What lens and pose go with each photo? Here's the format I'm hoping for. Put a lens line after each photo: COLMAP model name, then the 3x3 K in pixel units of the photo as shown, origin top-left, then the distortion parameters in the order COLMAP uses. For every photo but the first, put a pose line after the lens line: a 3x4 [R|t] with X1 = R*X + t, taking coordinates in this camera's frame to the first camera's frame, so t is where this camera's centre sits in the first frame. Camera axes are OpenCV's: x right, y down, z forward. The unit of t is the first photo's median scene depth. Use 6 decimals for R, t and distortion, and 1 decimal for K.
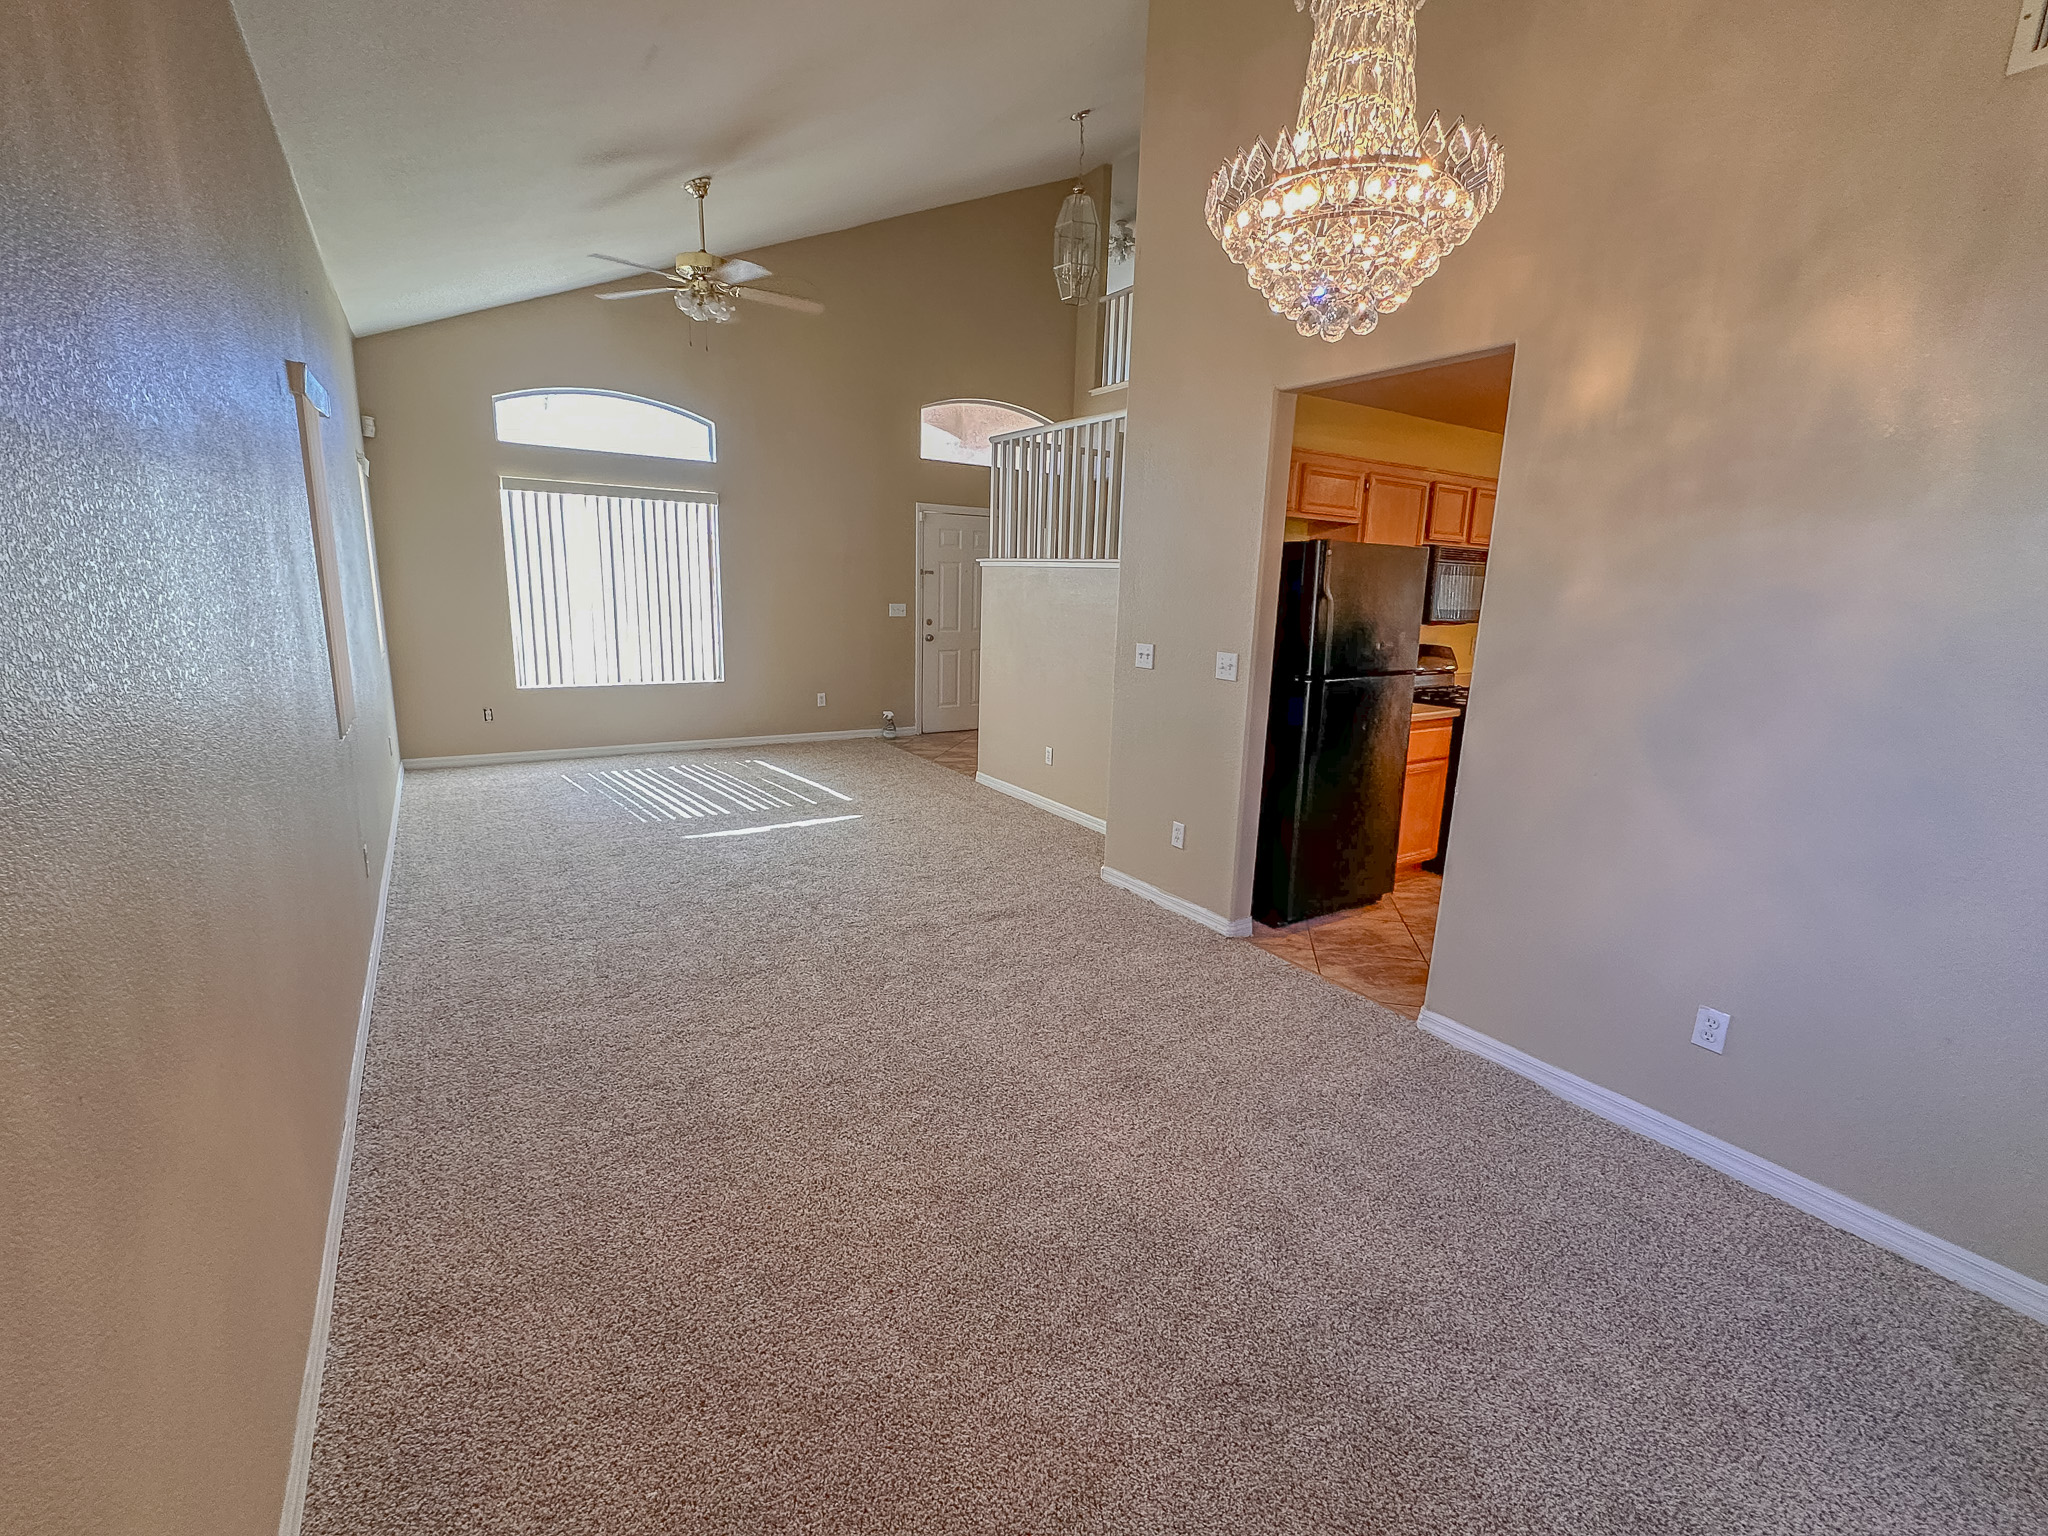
lens RADIAL K [[897.8, 0, 1021.6], [0, 897.8, 765.7], [0, 0, 1]] dist [-0.004292, 0.000327]
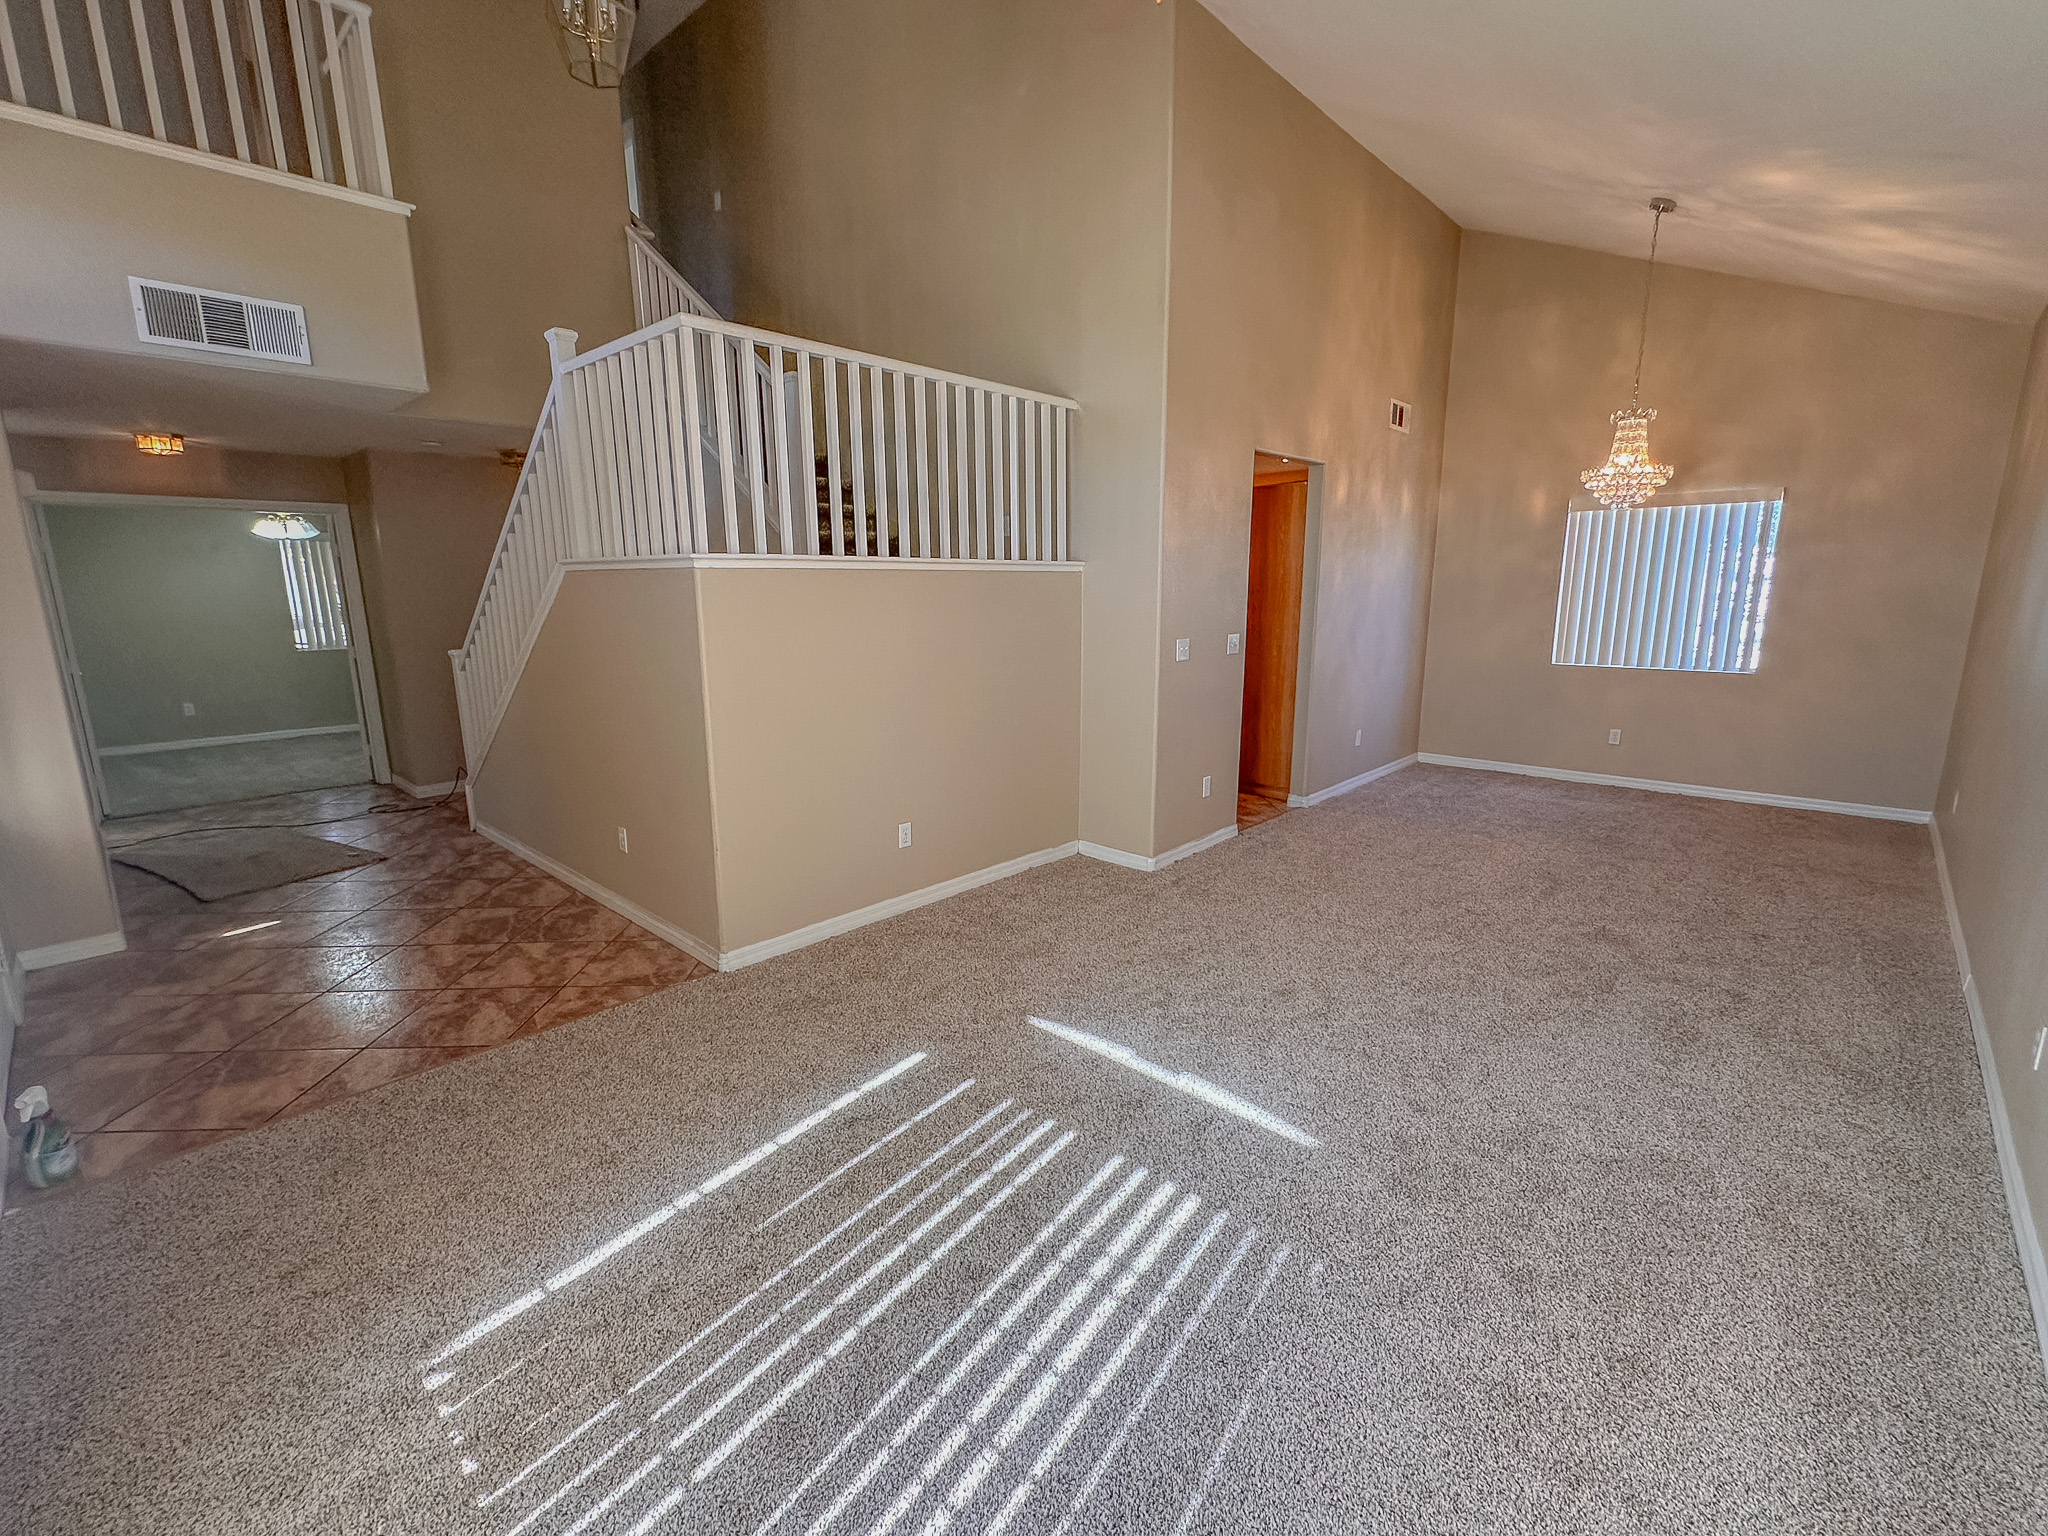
lens RADIAL K [[897.8, 0, 1023.1], [0, 897.8, 766.6], [0, 0, 1]] dist [-0.004292, 0.000327]
pose [[-0.248336, -0.211785, 0.945239, -0.696652], [0.201149, 0.943262, 0.264188, -0.247490], [-0.947559, 0.255742, -0.191645, 1.111585]]
